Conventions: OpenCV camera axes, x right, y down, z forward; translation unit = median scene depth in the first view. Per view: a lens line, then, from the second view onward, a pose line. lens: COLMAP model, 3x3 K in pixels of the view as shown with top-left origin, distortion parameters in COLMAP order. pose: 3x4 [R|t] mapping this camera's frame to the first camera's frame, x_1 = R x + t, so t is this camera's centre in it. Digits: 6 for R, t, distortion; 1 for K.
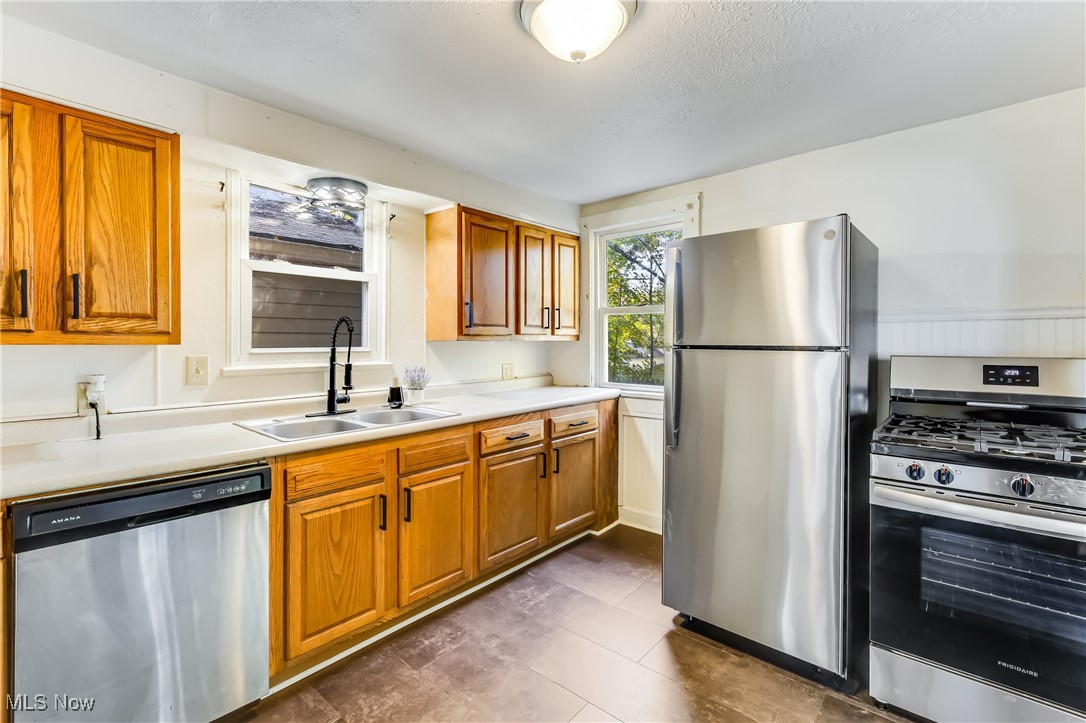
lens RADIAL K [[492.0, 0, 538.3], [0, 492.0, 350.0], [0, 0, 1]] dist [0.006118, -0.001031]
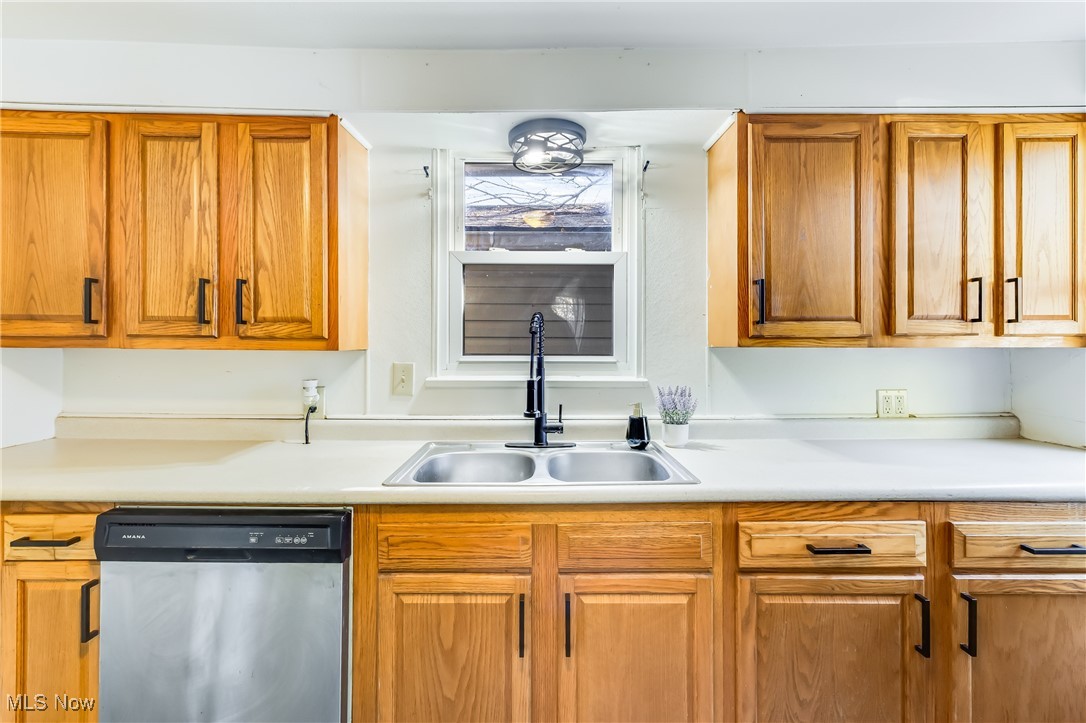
lens RADIAL K [[492.0, 0, 557.9], [0, 492.0, 346.2], [0, 0, 1]] dist [0.006118, -0.001031]
pose [[0.661966, 0.000388, -0.749534, 0.147099], [-0.016306, 0.999771, -0.013883, -0.009677], [0.749357, 0.021412, 0.661820, 0.516435]]
